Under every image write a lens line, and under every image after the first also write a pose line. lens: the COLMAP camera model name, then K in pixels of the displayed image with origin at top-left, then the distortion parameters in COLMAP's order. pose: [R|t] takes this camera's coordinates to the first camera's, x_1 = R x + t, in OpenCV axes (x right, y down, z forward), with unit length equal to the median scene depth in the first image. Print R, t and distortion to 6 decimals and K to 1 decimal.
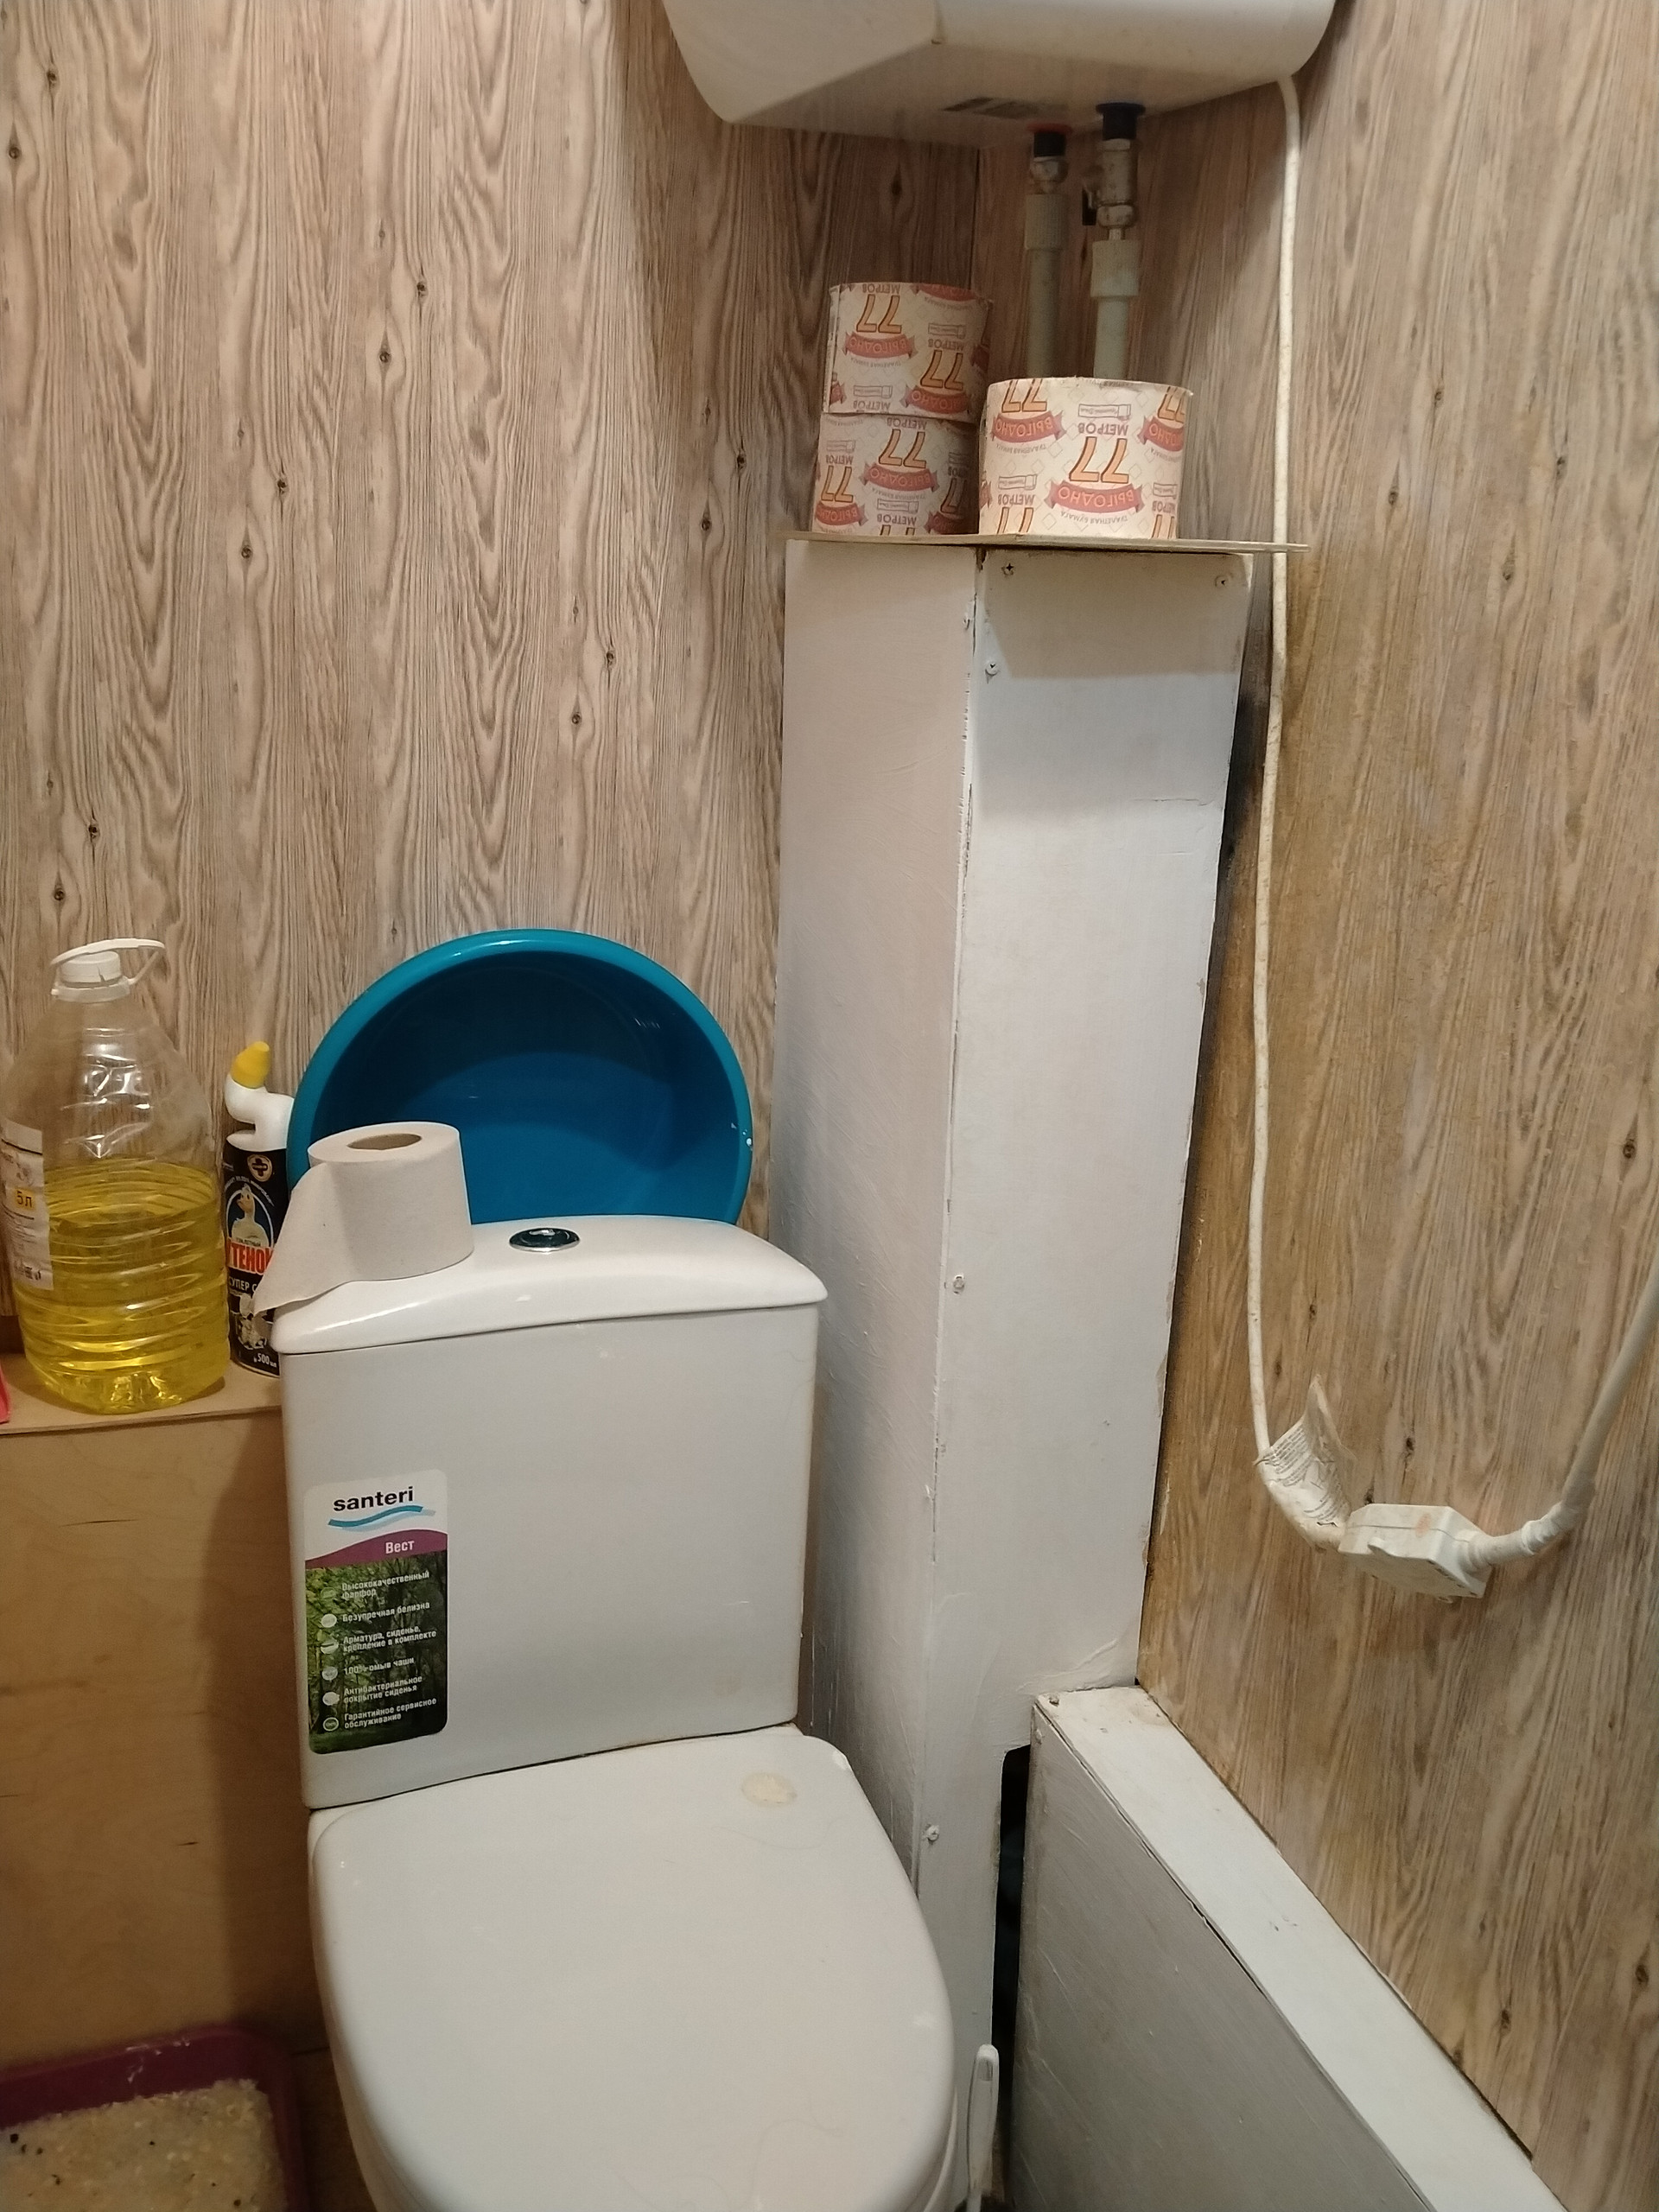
lens RADIAL K [[1815.3, 0, 820.4], [0, 1815.3, 1110.0], [0, 0, 1]] dist [0.108325, -0.232999]
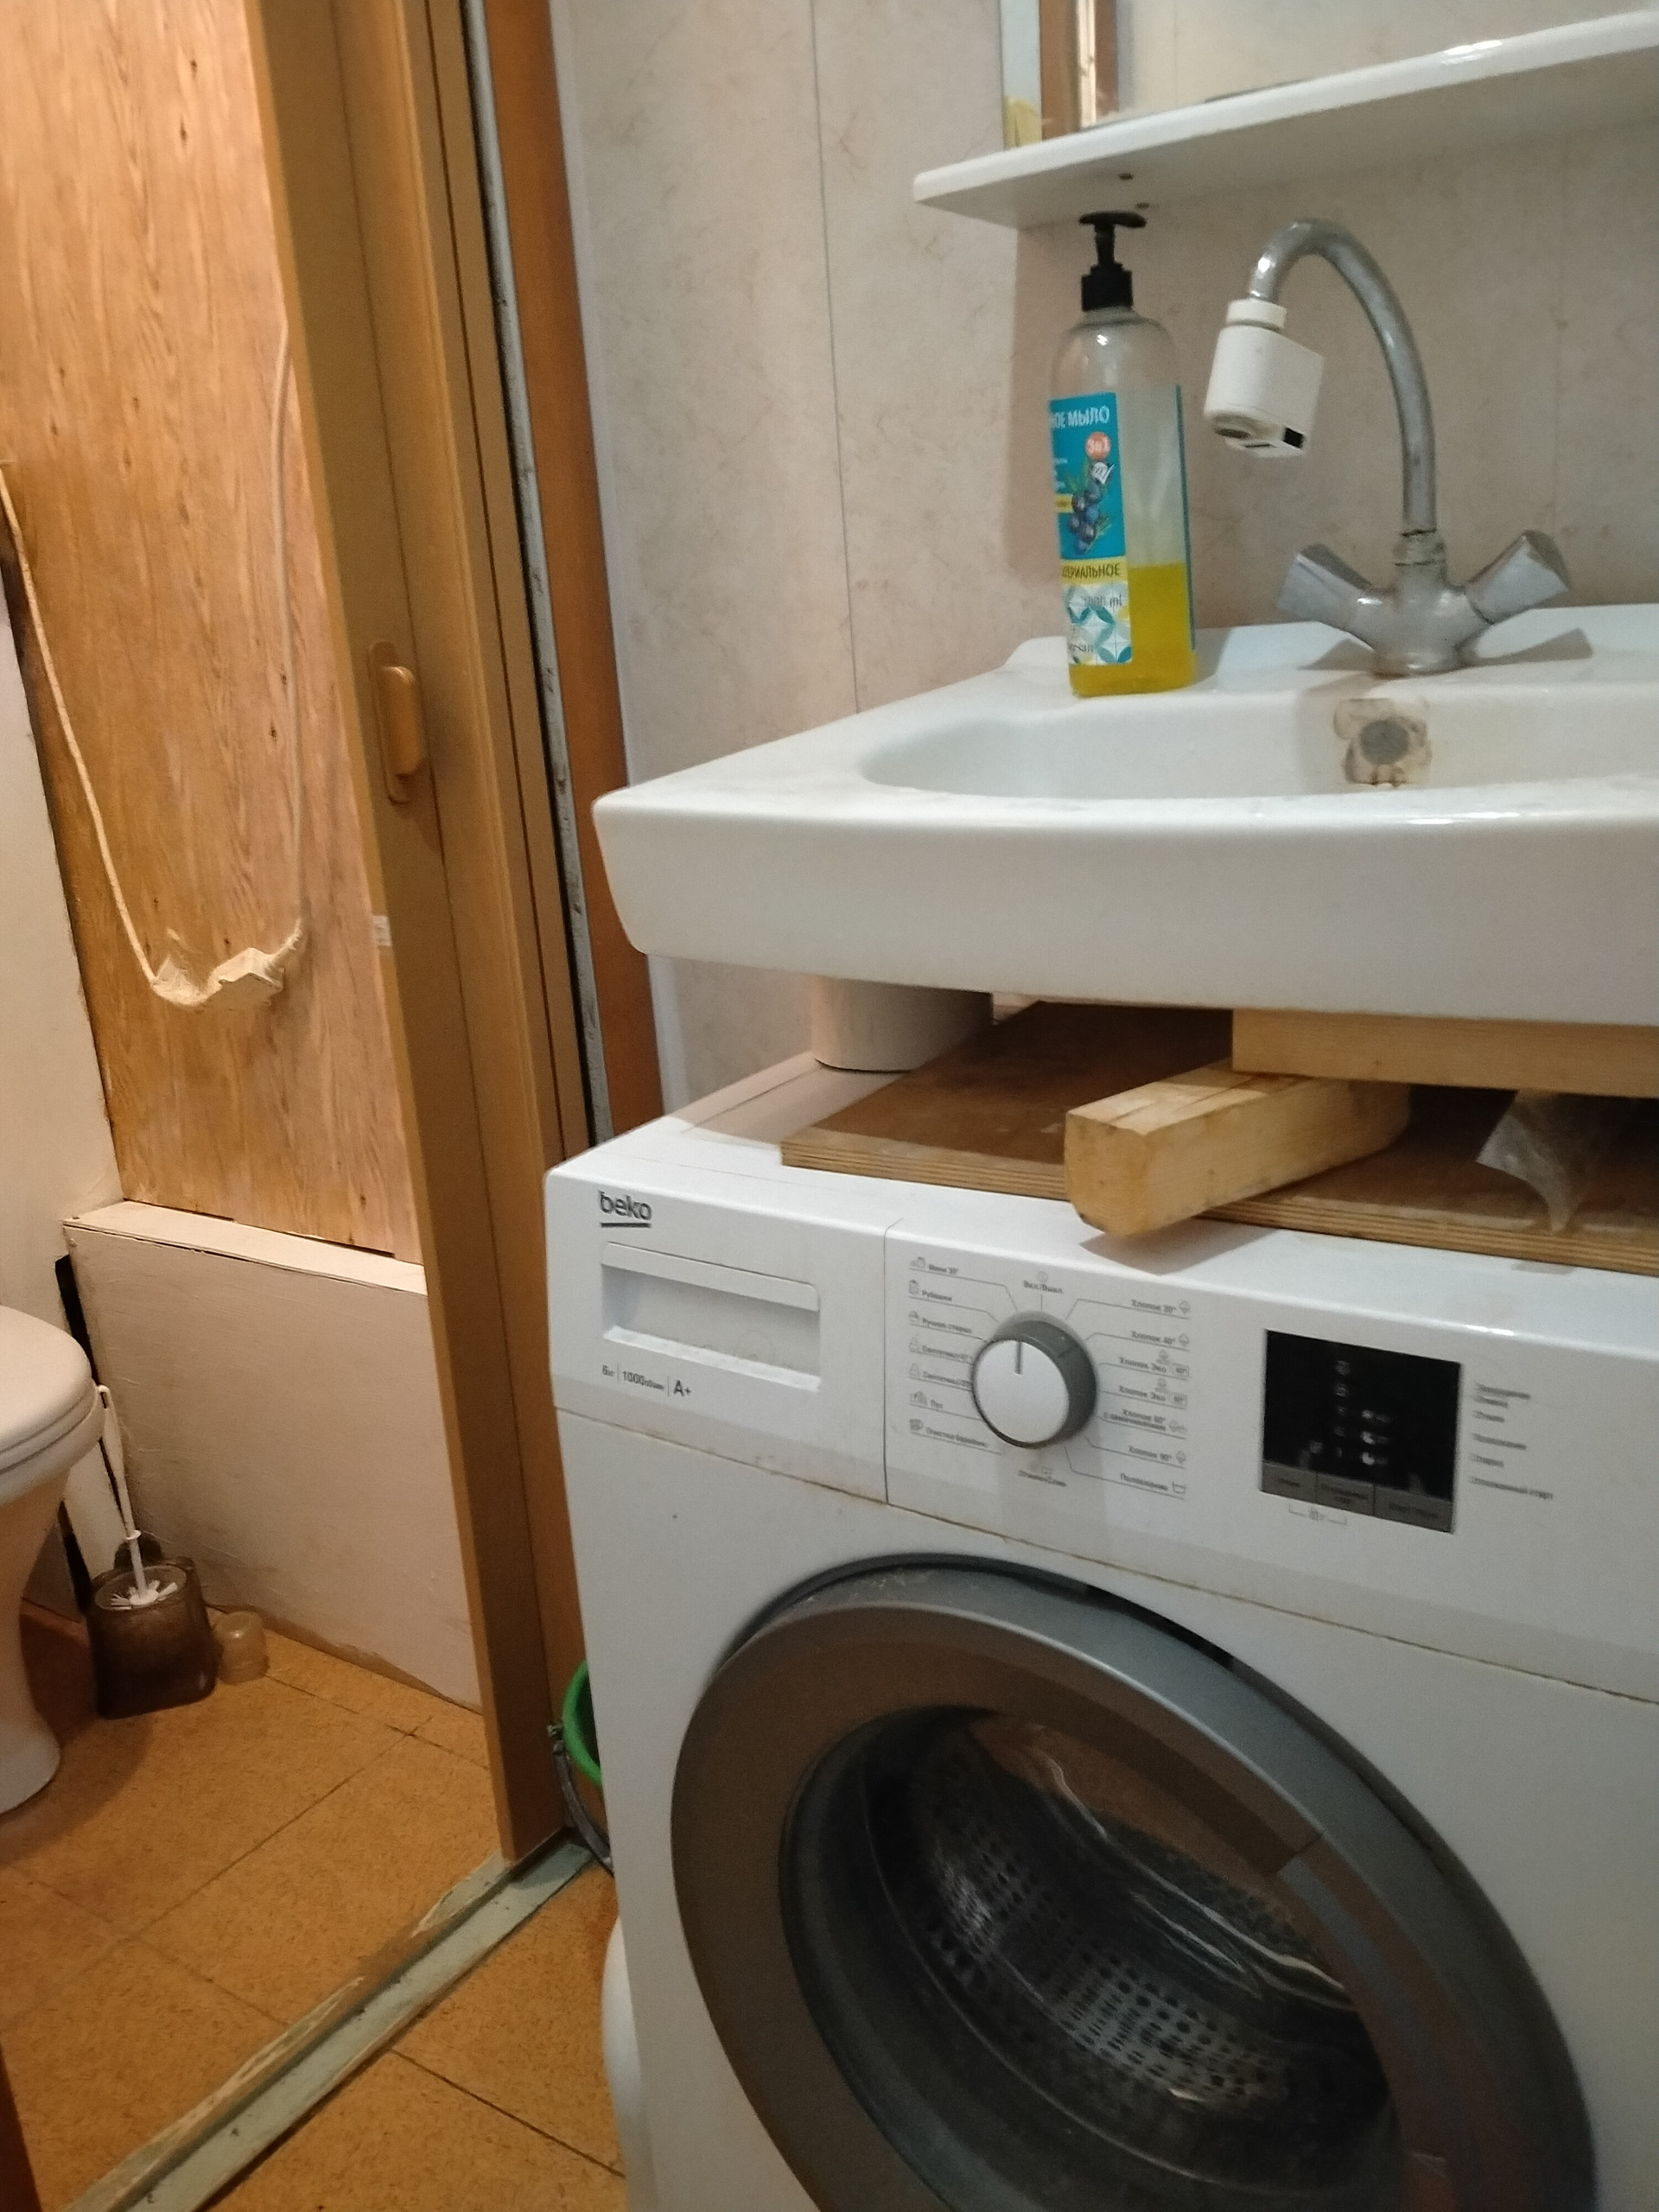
lens RADIAL K [[1815.3, 0, 820.4], [0, 1815.3, 1110.0], [0, 0, 1]] dist [0.108325, -0.232999]
pose [[0.781587, -0.275780, 0.559524, -0.295592], [0.278609, 0.956860, 0.082437, 0.369298], [-0.558121, 0.091457, 0.824704, -0.852265]]
